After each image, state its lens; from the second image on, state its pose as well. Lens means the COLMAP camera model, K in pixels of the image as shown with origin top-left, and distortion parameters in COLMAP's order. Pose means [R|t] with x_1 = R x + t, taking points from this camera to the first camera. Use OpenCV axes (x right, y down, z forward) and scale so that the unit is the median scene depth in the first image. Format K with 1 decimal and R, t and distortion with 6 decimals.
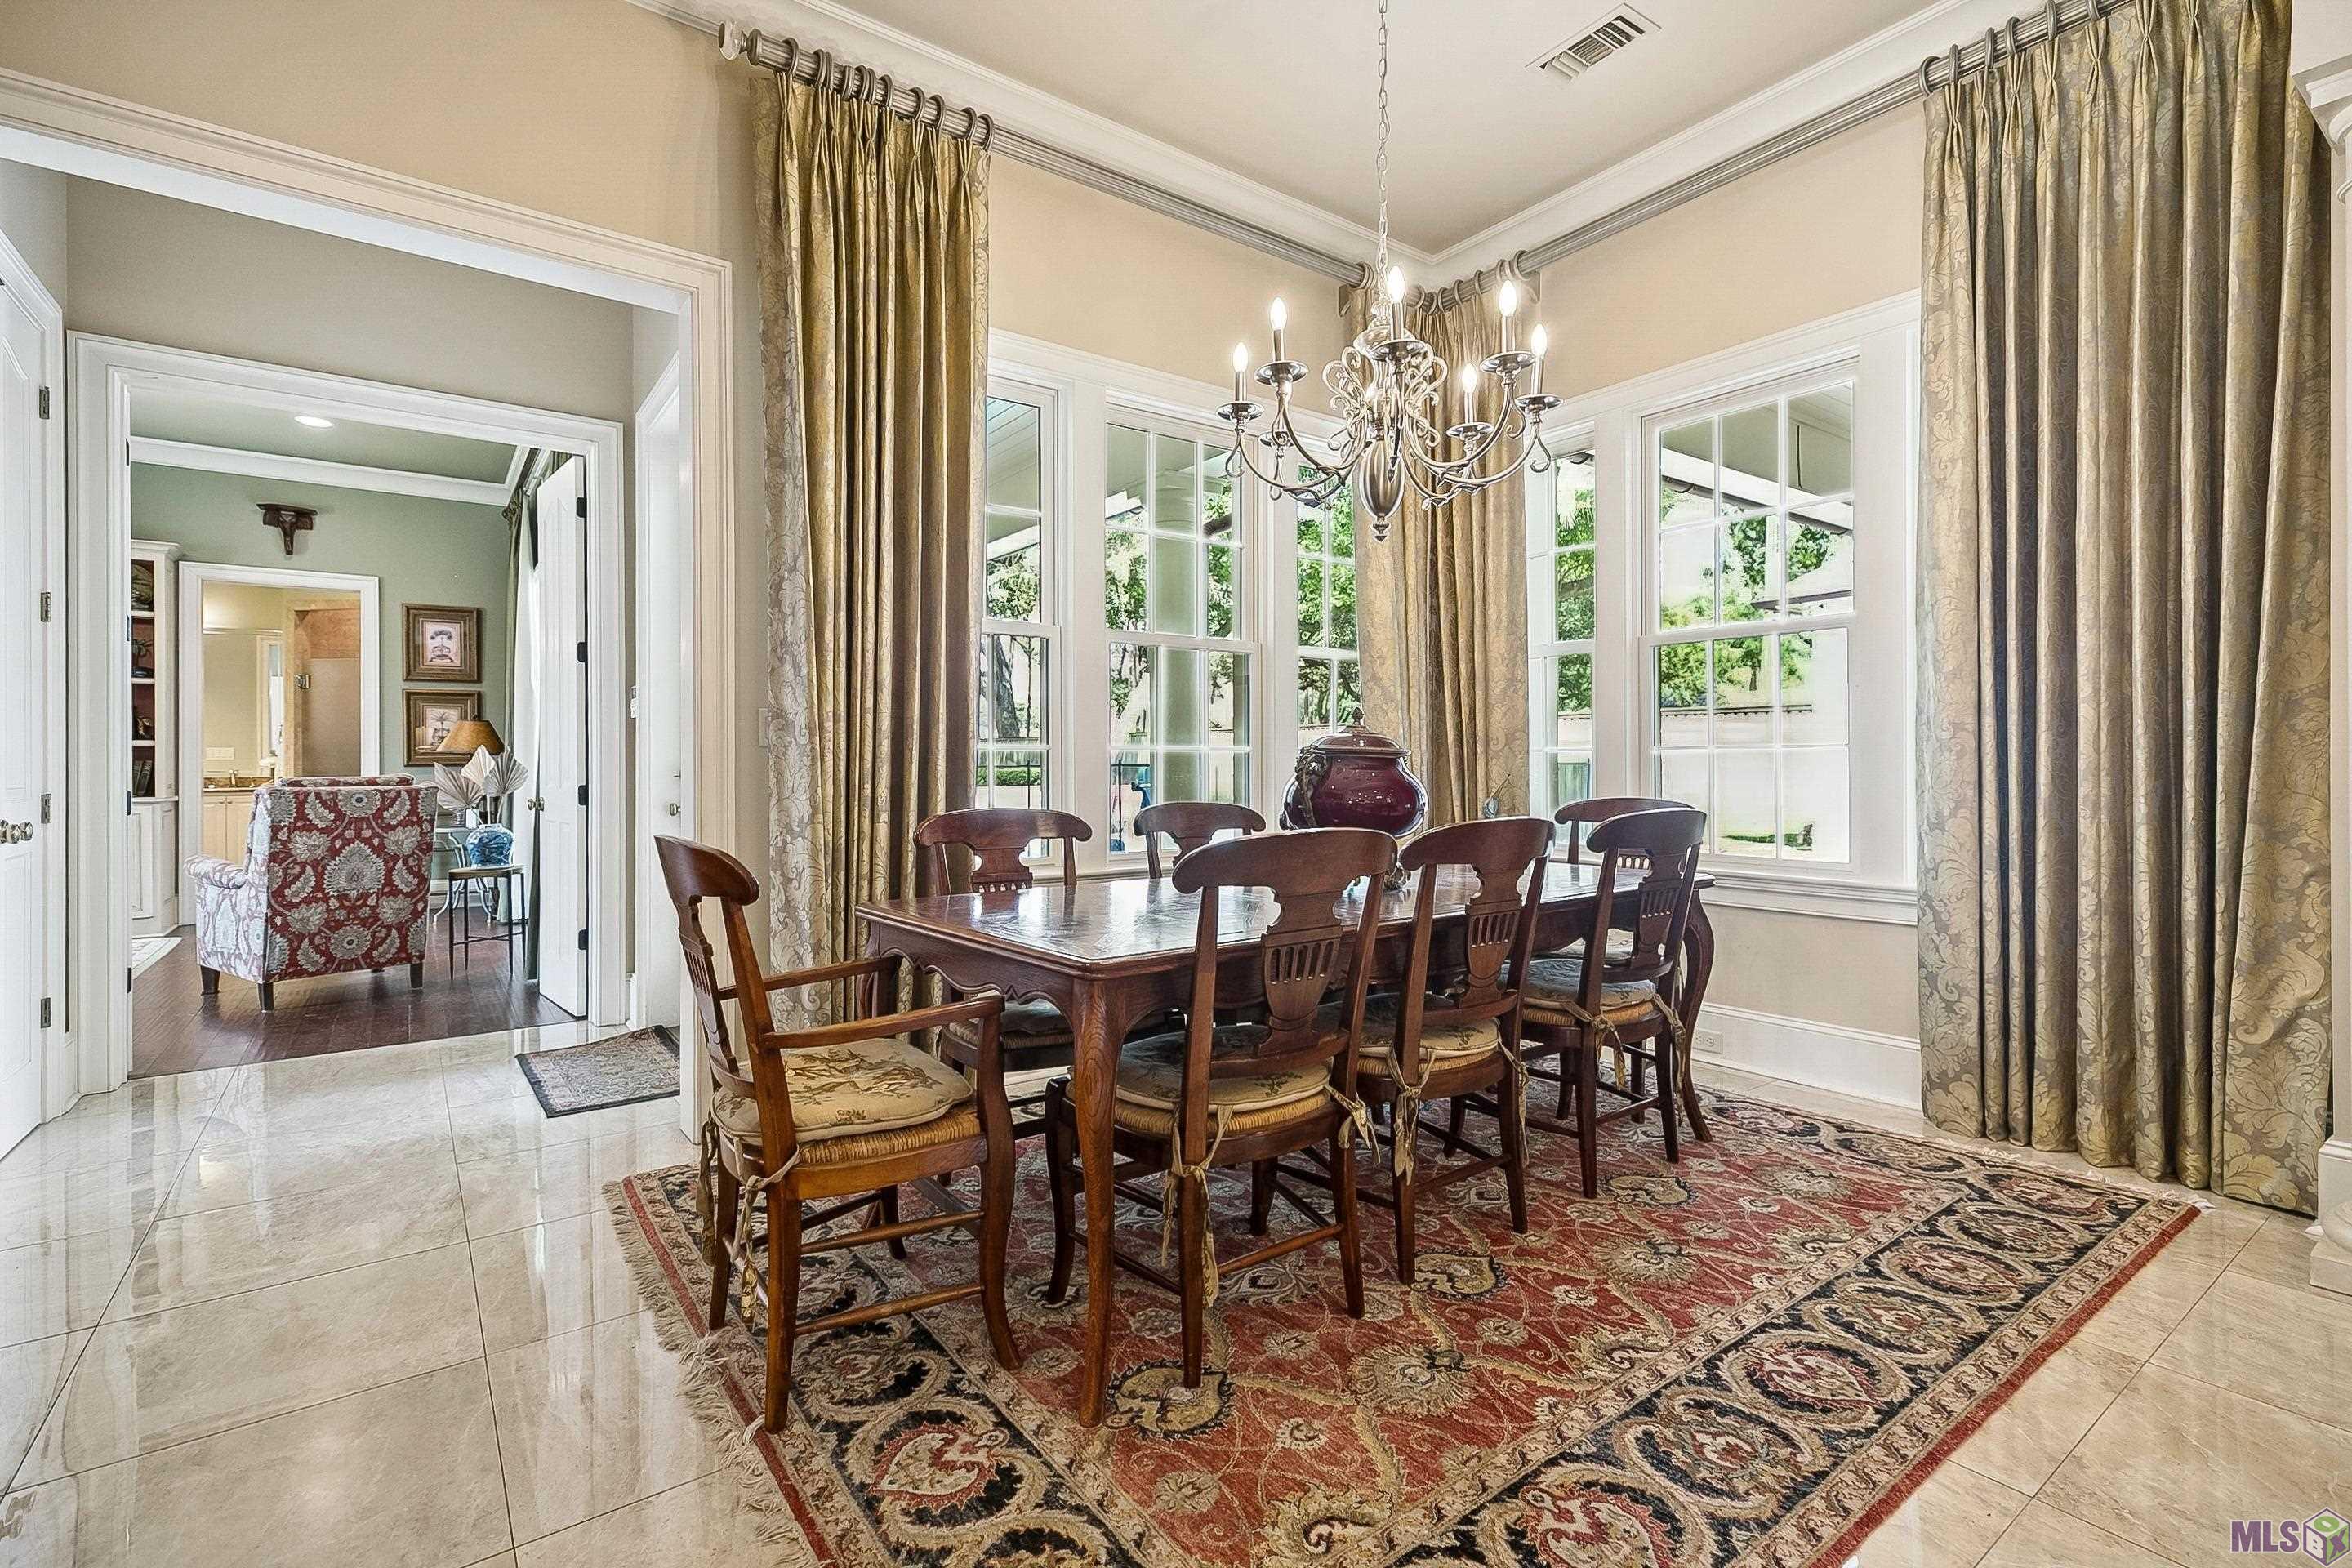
lens RADIAL K [[1066.3, 0, 1183.4], [0, 1066.3, 773.2], [0, 0, 1]] dist [0.006918, 0.000833]
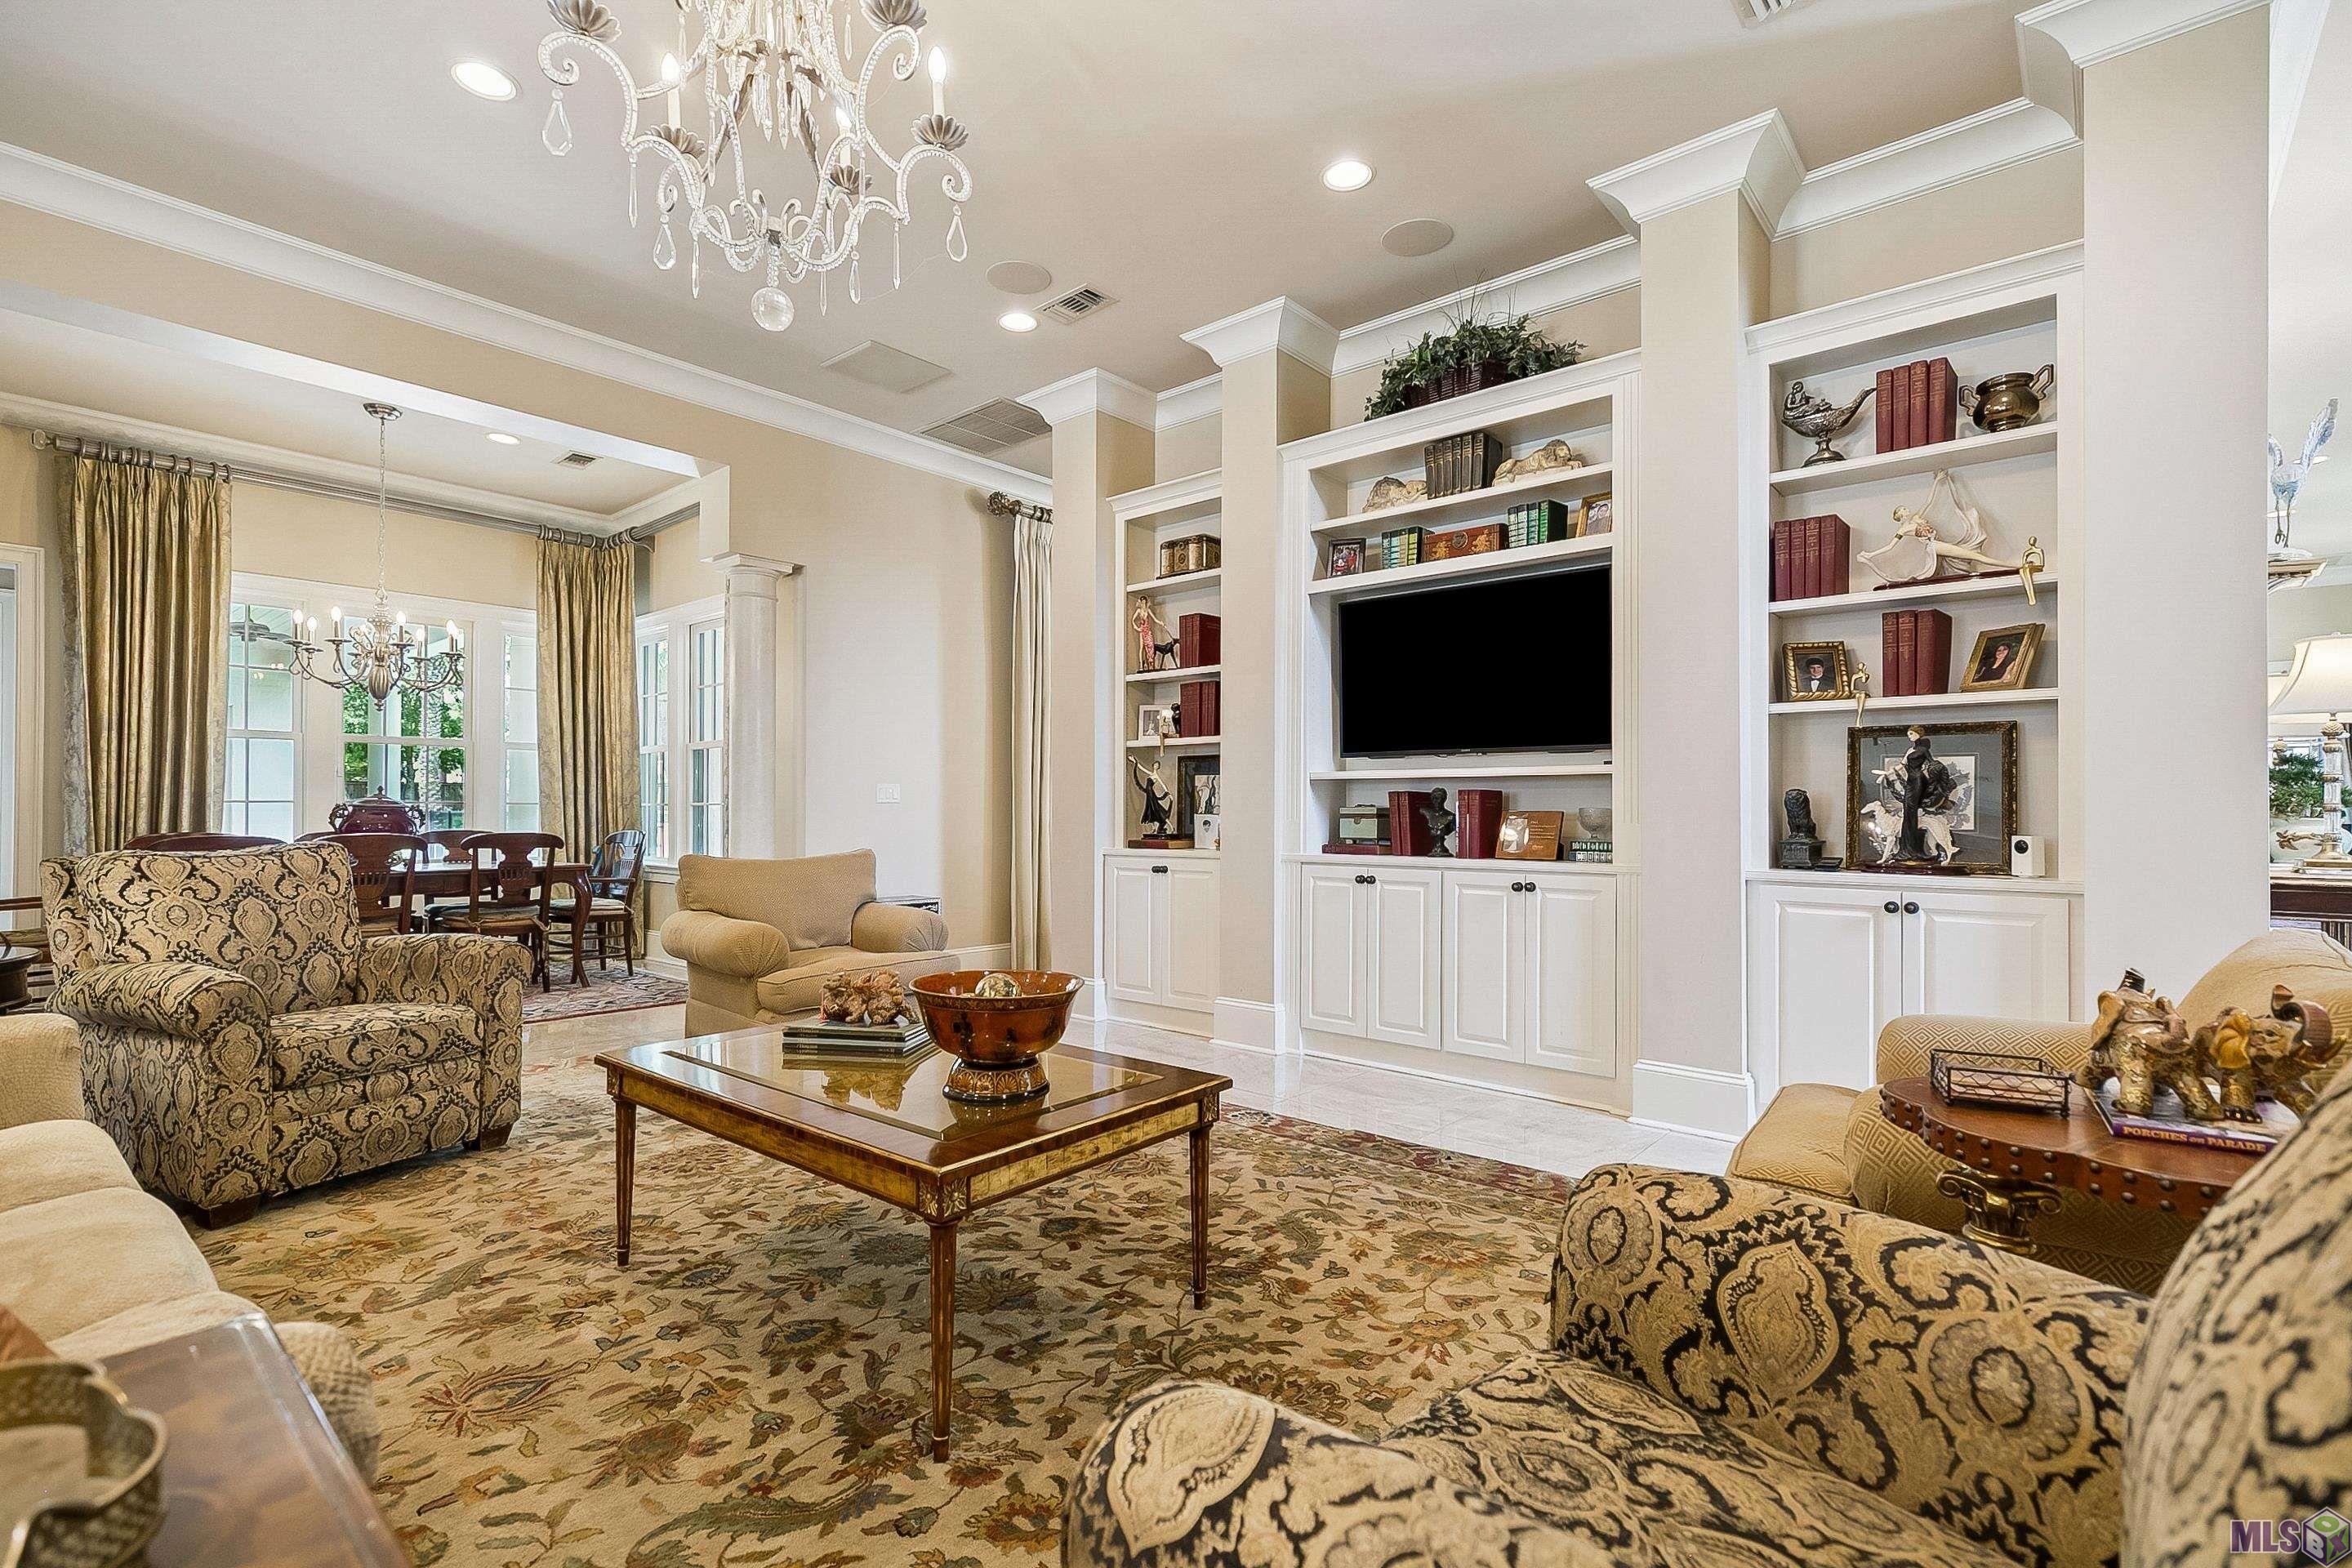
lens RADIAL K [[1066.3, 0, 1168.8], [0, 1066.3, 799.3], [0, 0, 1]] dist [0.006918, 0.000833]
pose [[0.973596, 0.008935, 0.228101, 1.073582], [-0.006113, 0.999896, -0.013078, -0.015027], [-0.228194, 0.011338, 0.973550, -1.291676]]
